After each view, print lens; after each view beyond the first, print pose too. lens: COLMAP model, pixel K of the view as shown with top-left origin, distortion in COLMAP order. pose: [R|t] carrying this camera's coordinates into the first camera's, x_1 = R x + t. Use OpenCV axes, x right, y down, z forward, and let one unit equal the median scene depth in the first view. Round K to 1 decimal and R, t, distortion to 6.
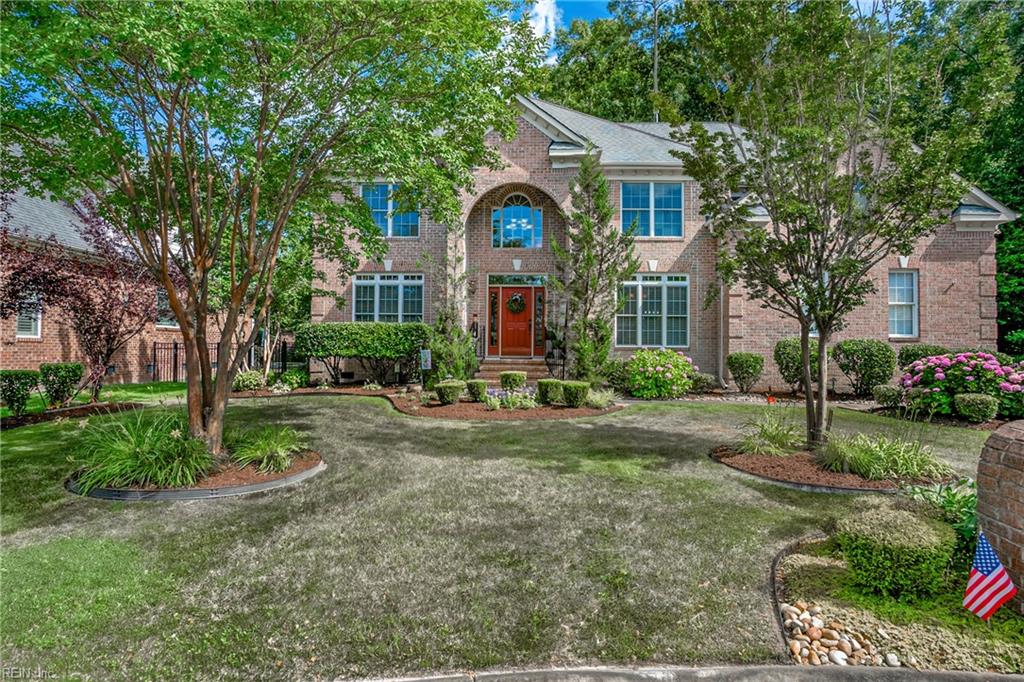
lens RADIAL K [[462.6, 0, 516.5], [0, 462.6, 342.3], [0, 0, 1]] dist [-0.054749, 0.022313]
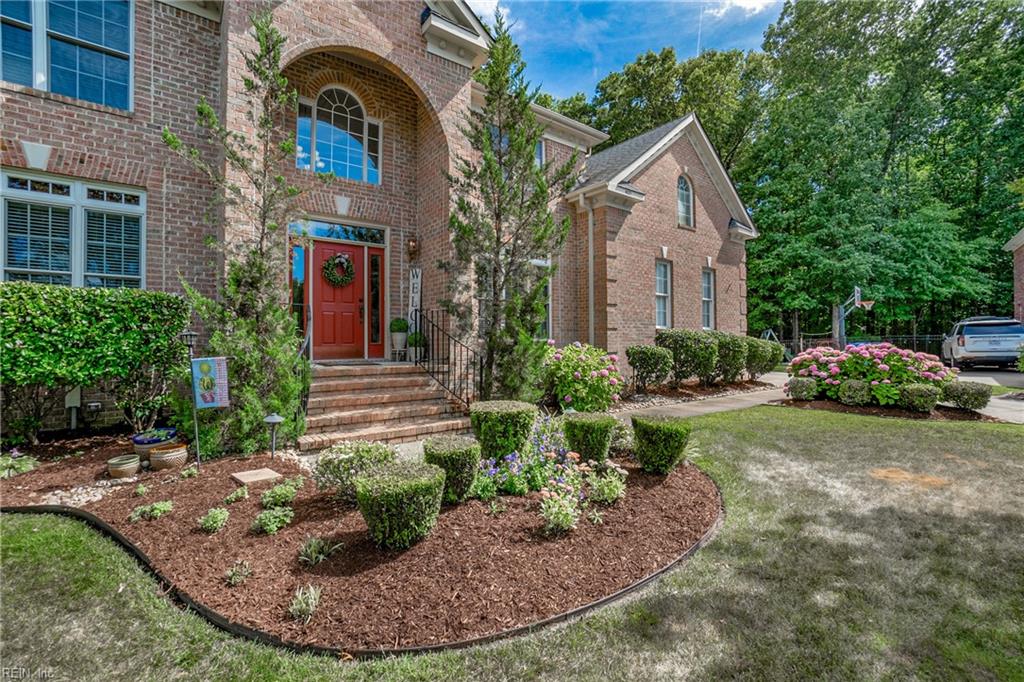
lens RADIAL K [[462.6, 0, 516.5], [0, 462.6, 342.3], [0, 0, 1]] dist [-0.054749, 0.022313]
pose [[0.826625, -0.012361, 0.562618, -0.147397], [0.007728, 0.999914, 0.010613, 0.002012], [-0.562700, -0.004425, 0.826649, 0.410967]]
